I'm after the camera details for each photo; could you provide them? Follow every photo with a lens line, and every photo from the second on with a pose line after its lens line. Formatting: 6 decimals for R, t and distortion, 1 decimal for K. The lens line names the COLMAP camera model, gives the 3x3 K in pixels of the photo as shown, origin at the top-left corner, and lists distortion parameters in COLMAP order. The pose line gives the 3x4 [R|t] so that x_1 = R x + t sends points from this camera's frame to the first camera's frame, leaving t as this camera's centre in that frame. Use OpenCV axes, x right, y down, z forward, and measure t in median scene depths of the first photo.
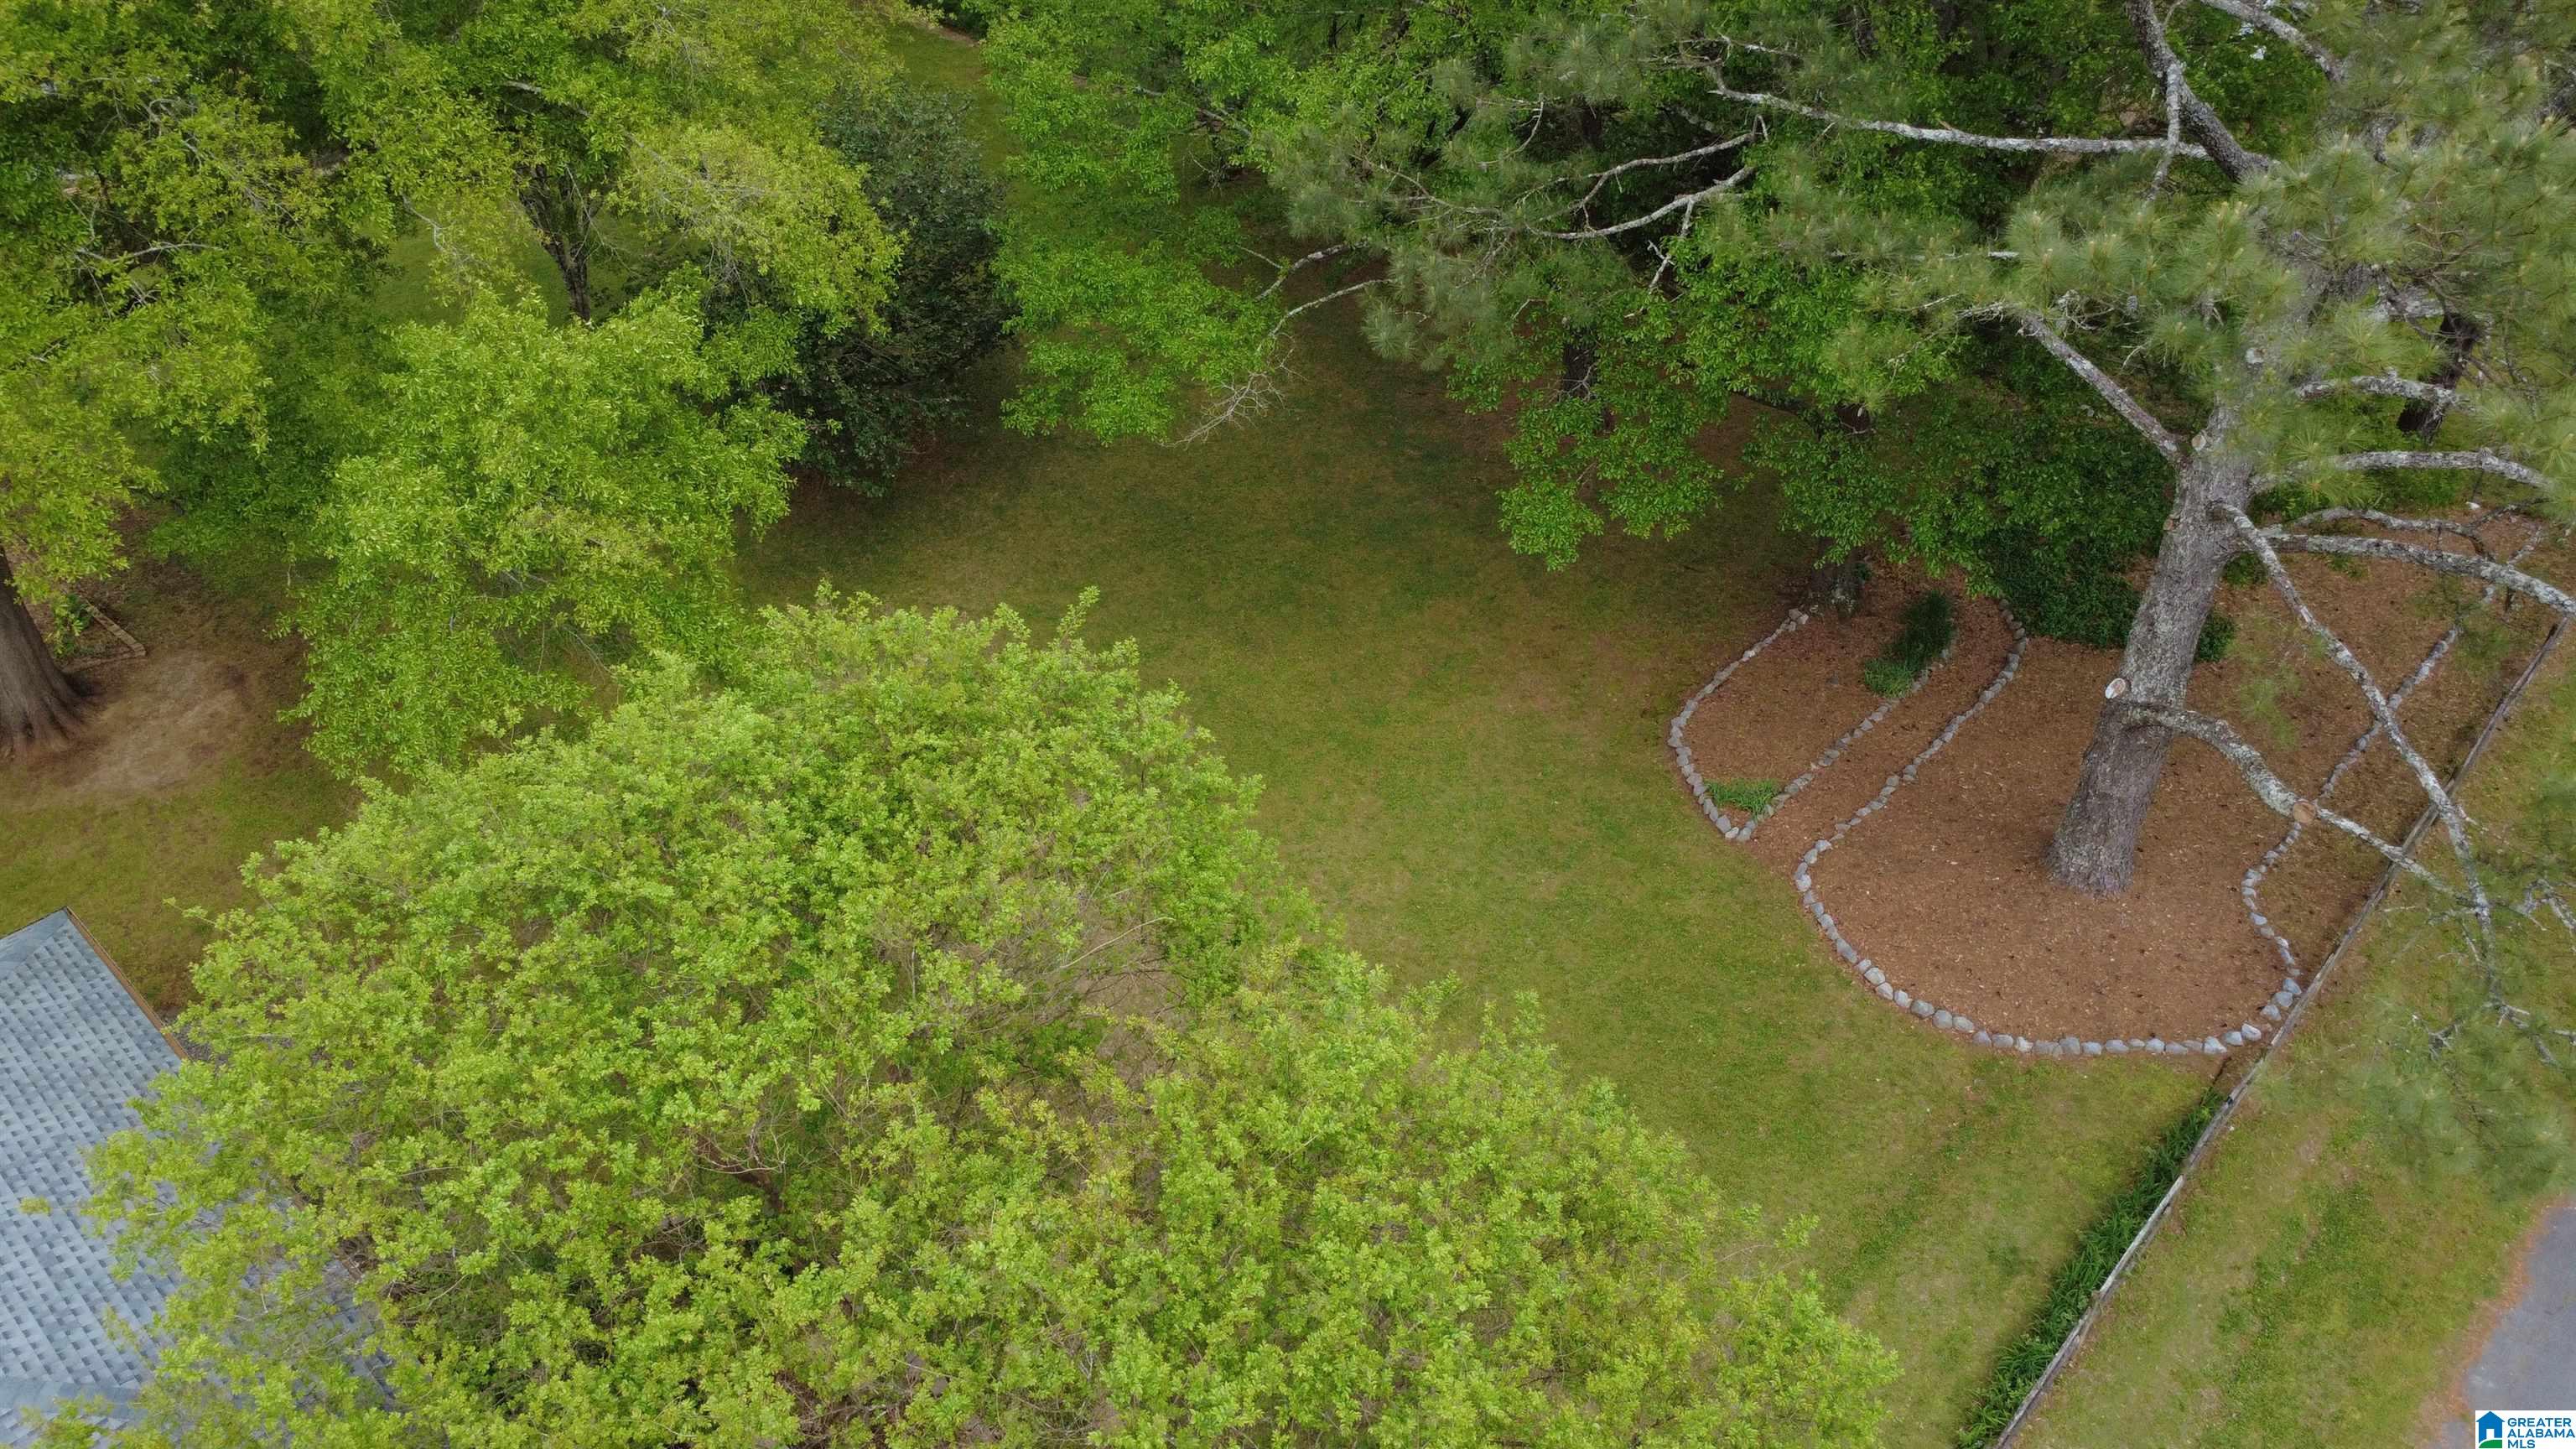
lens RADIAL K [[1938.8, 0, 1294.7], [0, 1938.8, 721.3], [0, 0, 1]] dist [0.007808, -0.005062]
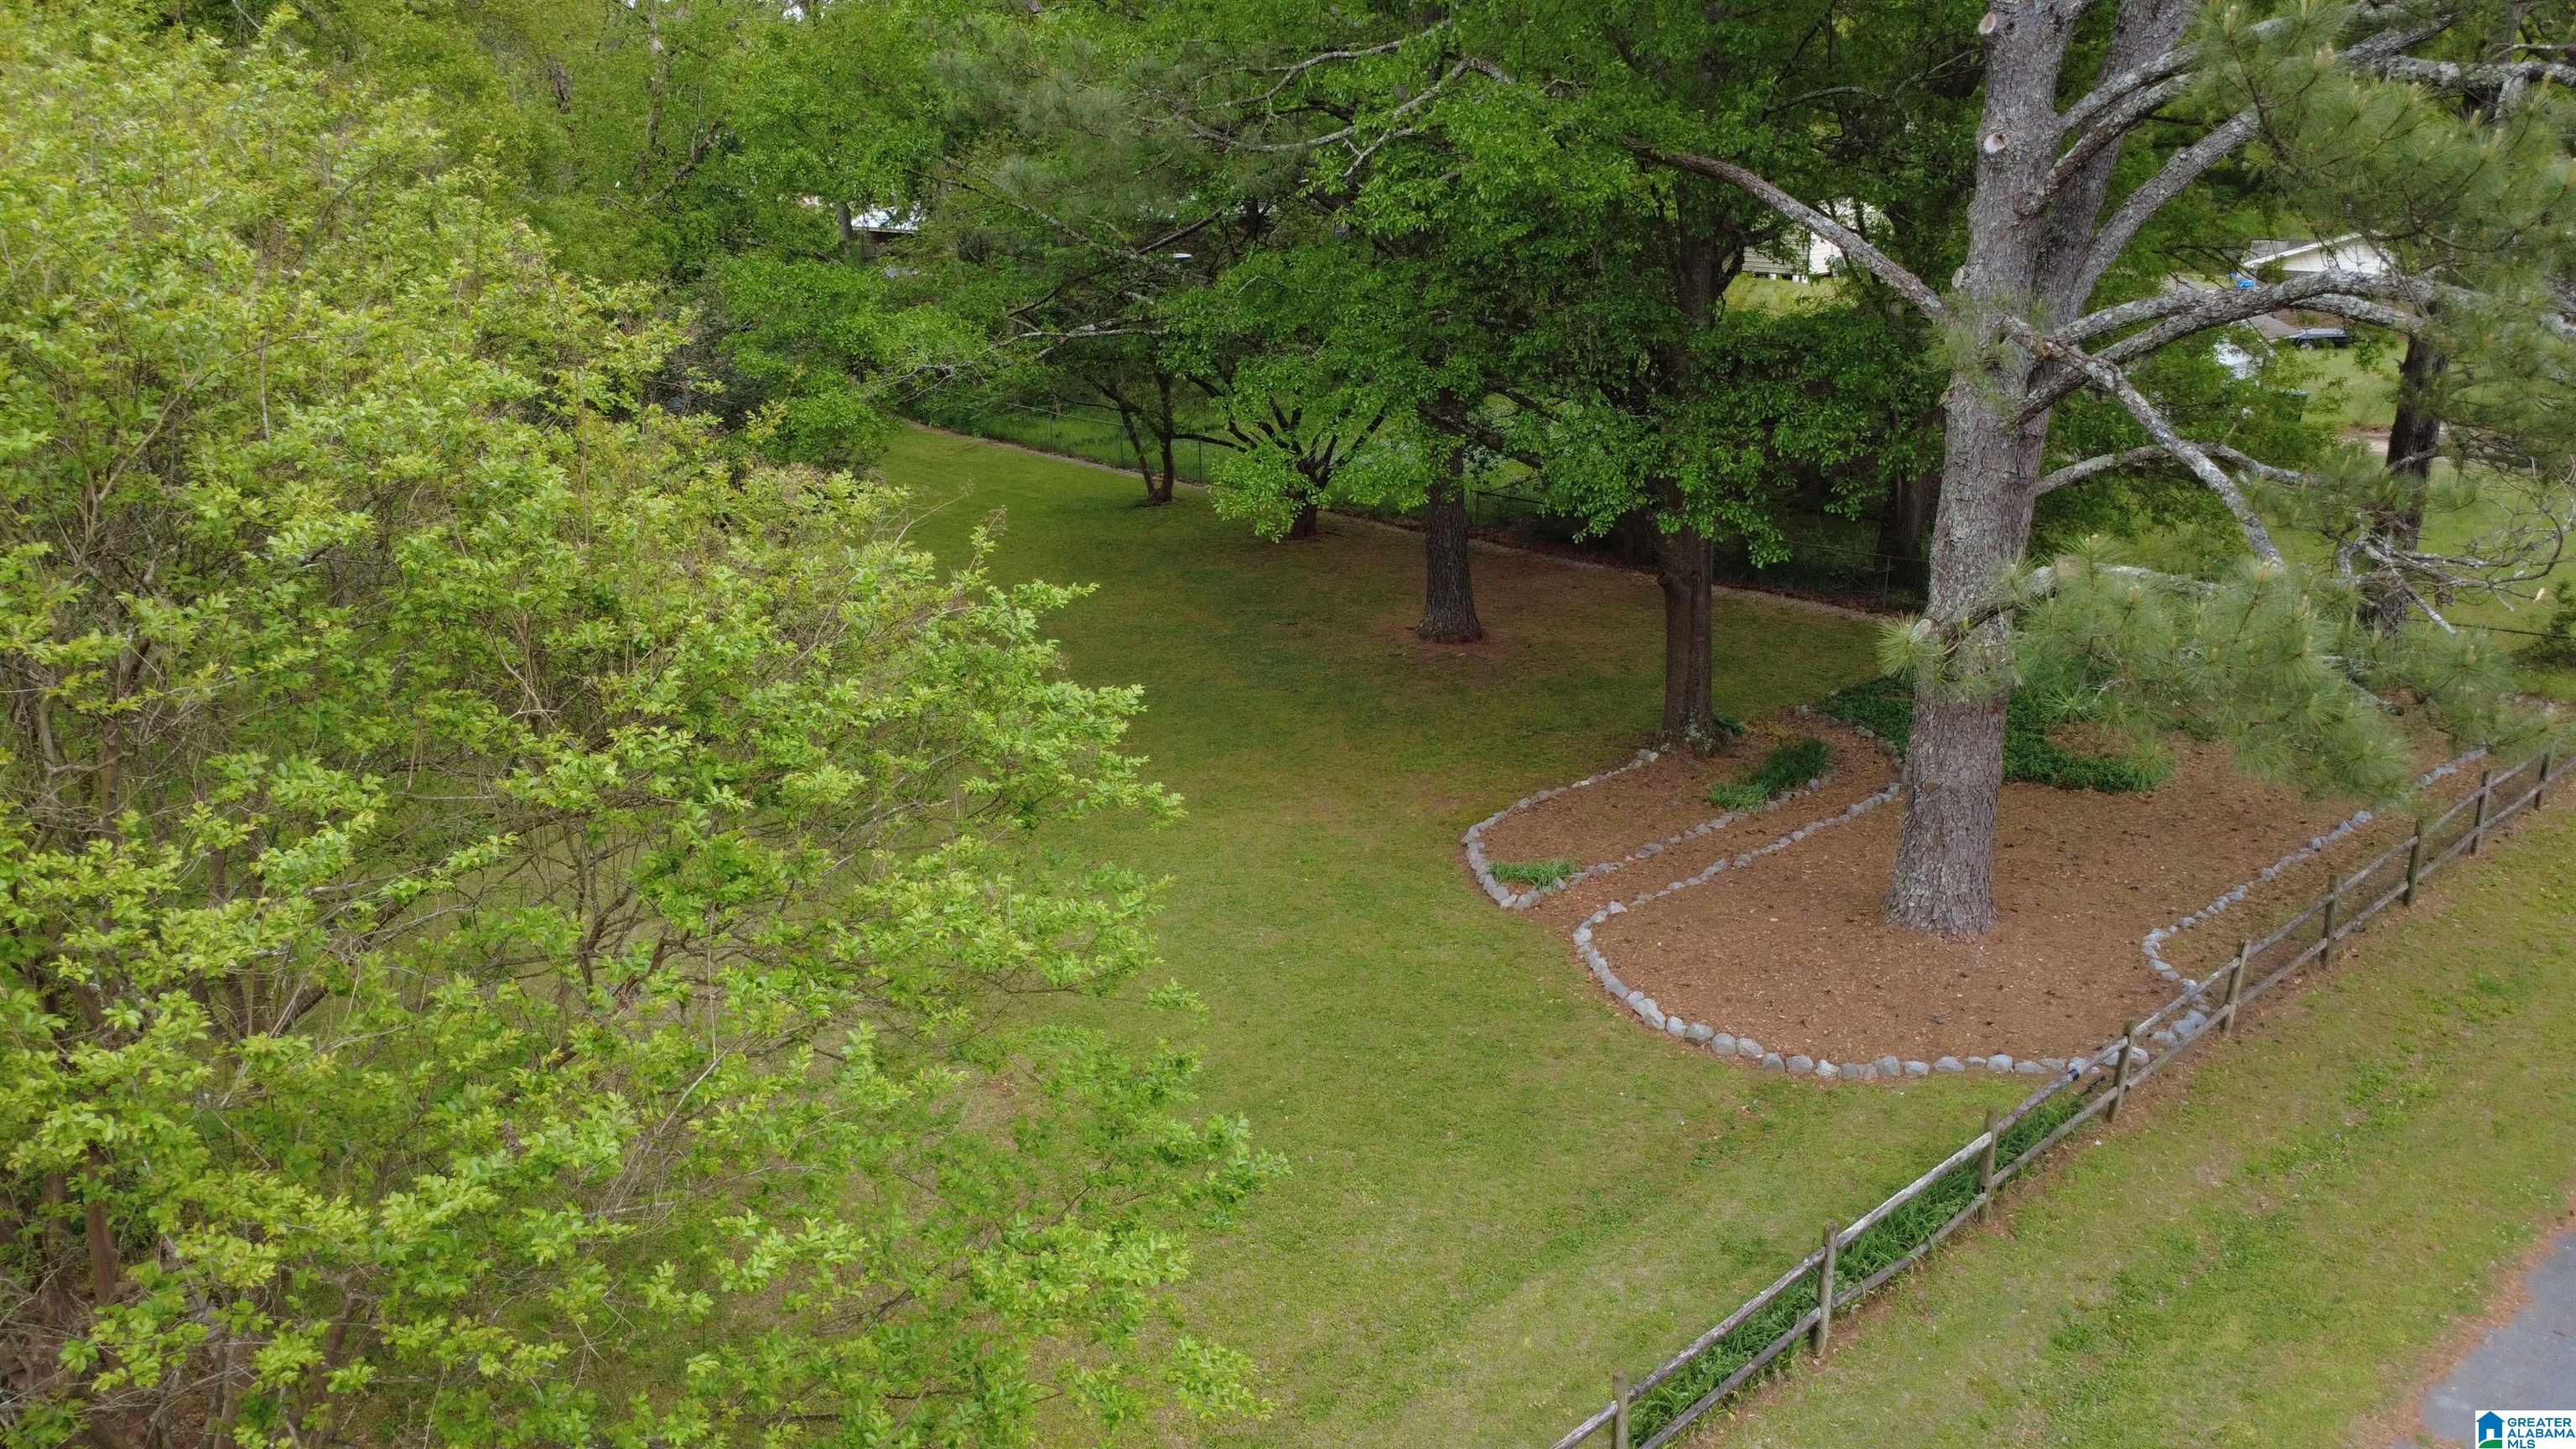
lens RADIAL K [[1938.8, 0, 1297.2], [0, 1938.8, 721.6], [0, 0, 1]] dist [0.007808, -0.005062]
pose [[0.996121, 0.018506, -0.086028, 0.238143], [-0.047701, 0.935093, -0.351177, 0.319689], [0.073946, 0.353918, 0.932349, 0.244305]]
